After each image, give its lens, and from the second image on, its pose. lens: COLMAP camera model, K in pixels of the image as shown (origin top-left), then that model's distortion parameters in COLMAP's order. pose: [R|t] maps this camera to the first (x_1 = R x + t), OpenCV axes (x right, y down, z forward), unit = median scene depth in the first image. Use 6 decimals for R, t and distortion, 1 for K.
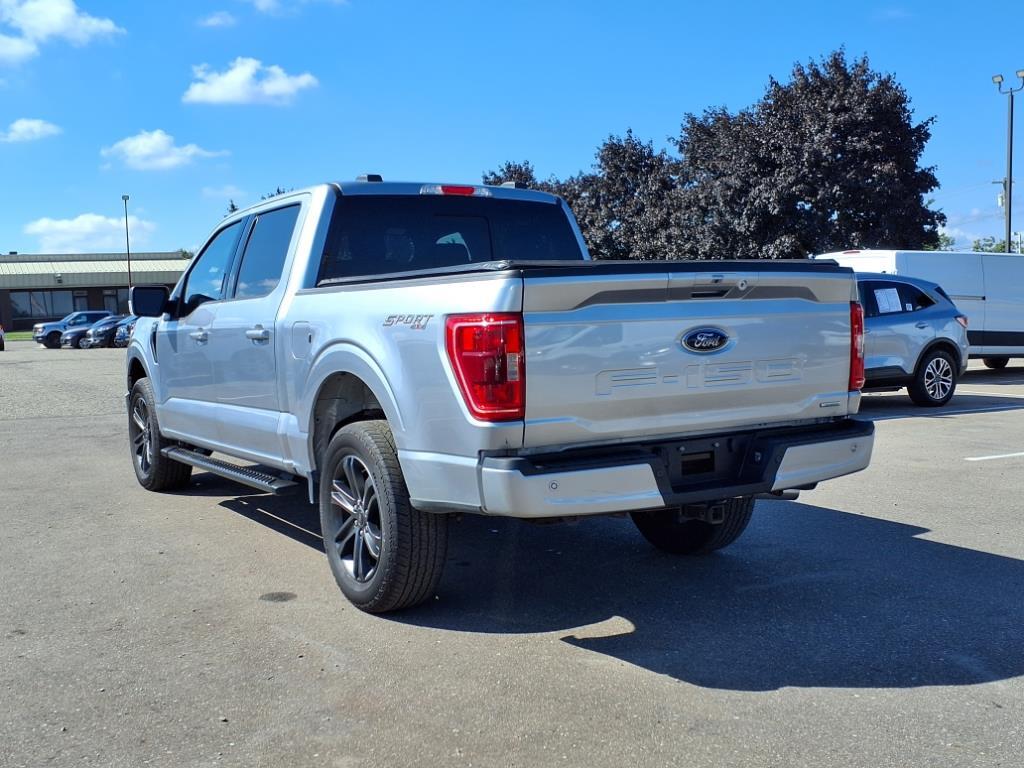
lens RADIAL K [[1114.2, 0, 516.7], [0, 1114.2, 388.6], [0, 0, 1]] dist [0.029760, 0.000000]
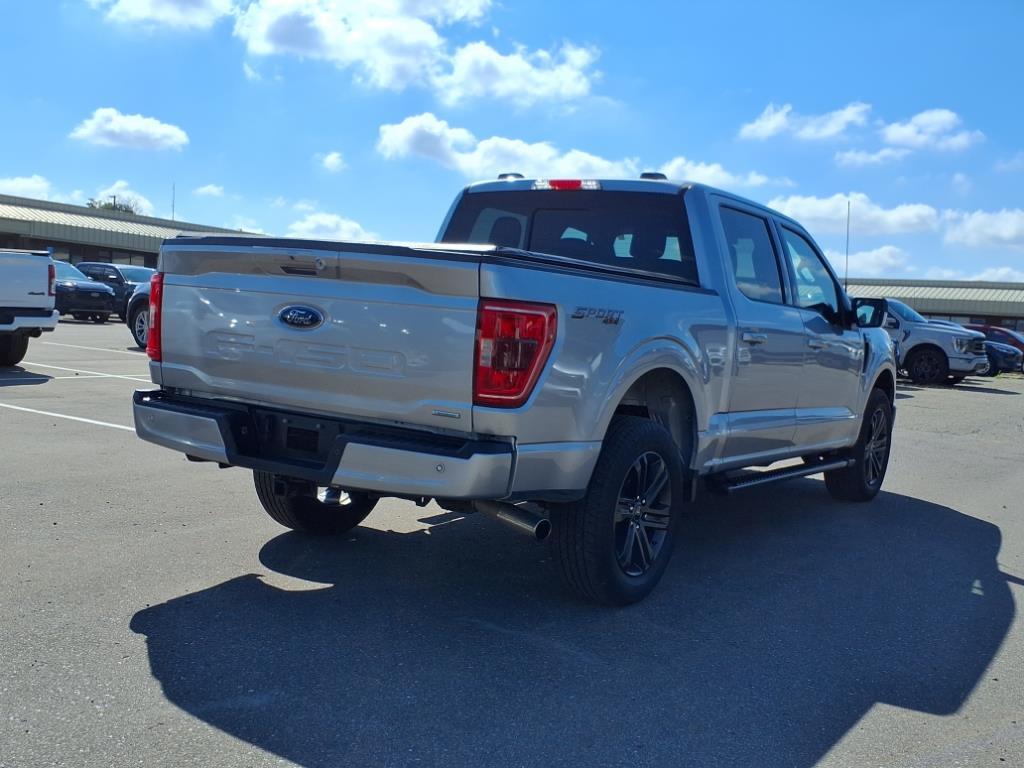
lens RADIAL K [[1114.2, 0, 509.8], [0, 1114.2, 378.5], [0, 0, 1]] dist [0.029760, 0.000000]
pose [[0.426373, 0.120041, -0.896547, 1.139527], [-0.155395, 0.986140, 0.058135, -0.075281], [0.891099, 0.114532, 0.439118, 0.716597]]
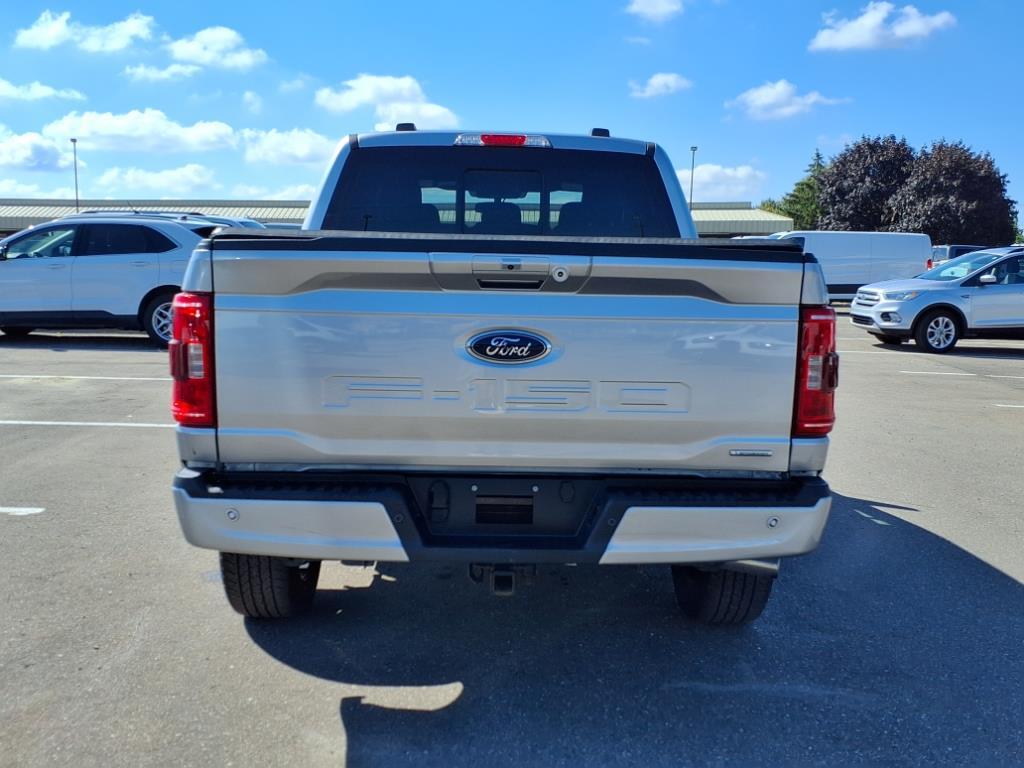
lens RADIAL K [[1114.2, 0, 509.0], [0, 1114.2, 383.7], [0, 0, 1]] dist [0.029760, 0.000000]
pose [[0.861331, 0.101489, -0.497804, 0.525684], [-0.081894, 0.994766, 0.061109, -0.062484], [0.501401, -0.011868, 0.865134, 0.359240]]
